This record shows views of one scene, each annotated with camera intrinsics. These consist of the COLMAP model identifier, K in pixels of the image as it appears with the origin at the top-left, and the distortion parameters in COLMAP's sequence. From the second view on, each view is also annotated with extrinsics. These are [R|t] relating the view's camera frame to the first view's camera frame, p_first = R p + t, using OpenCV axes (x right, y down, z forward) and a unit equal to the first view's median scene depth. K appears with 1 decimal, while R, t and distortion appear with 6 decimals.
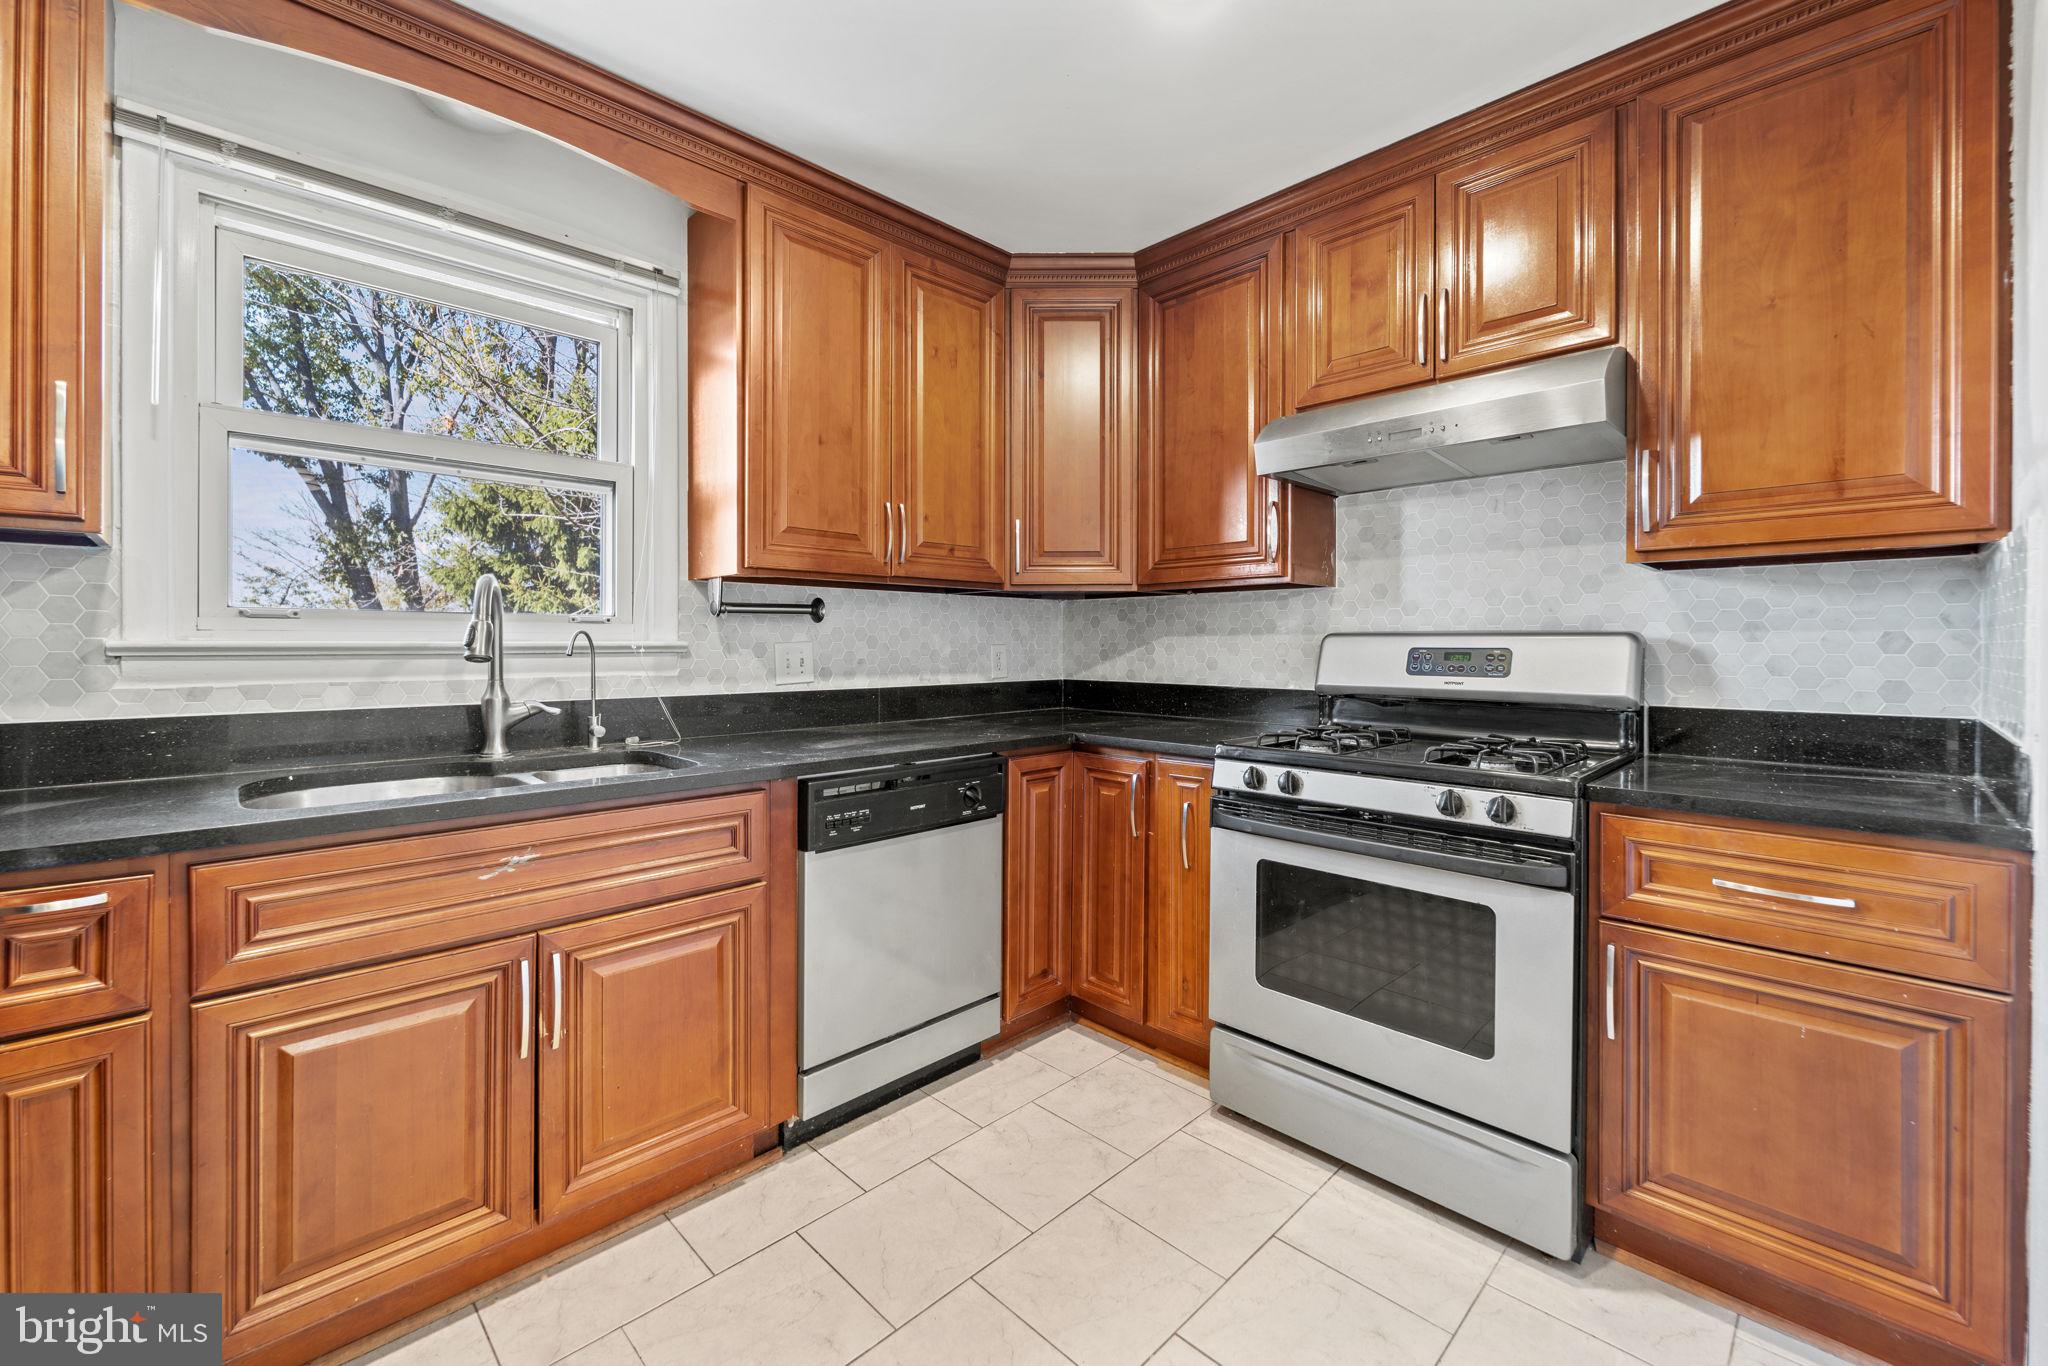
lens RADIAL K [[835.9, 0, 1028.0], [0, 835.9, 650.9], [0, 0, 1]] dist [0.000705, -0.001106]
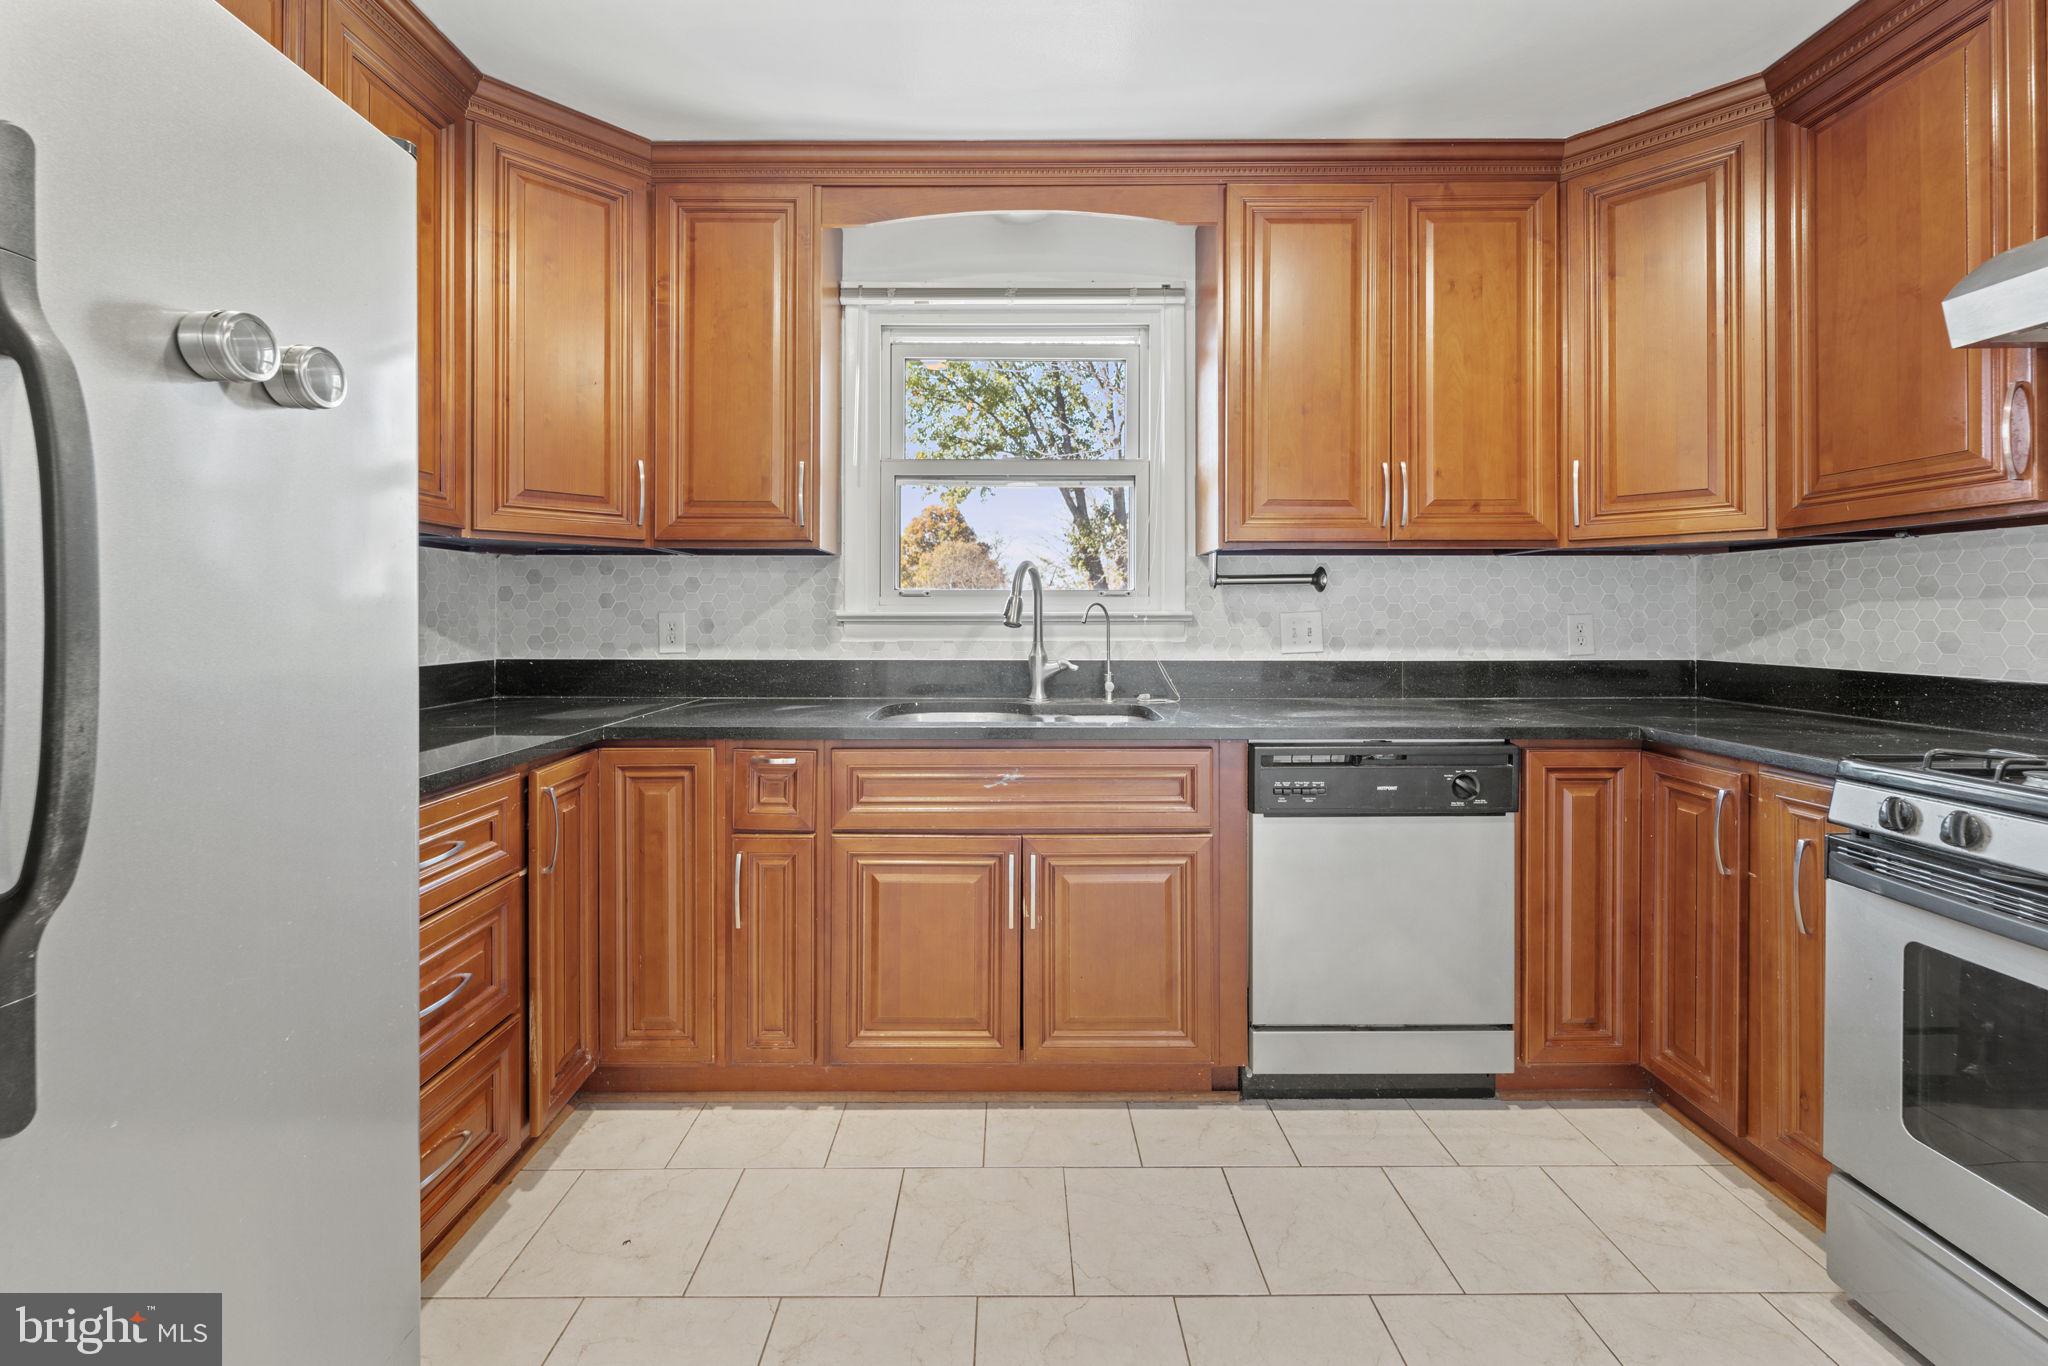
lens RADIAL K [[854.1, 0, 1019.8], [0, 854.1, 615.7], [0, 0, 1]] dist [0.000166, -0.000342]
pose [[0.712827, -0.001107, -0.701339, 0.233430], [-0.004841, 0.999967, -0.006499, 0.002993], [0.701323, 0.008028, 0.712799, 0.033779]]
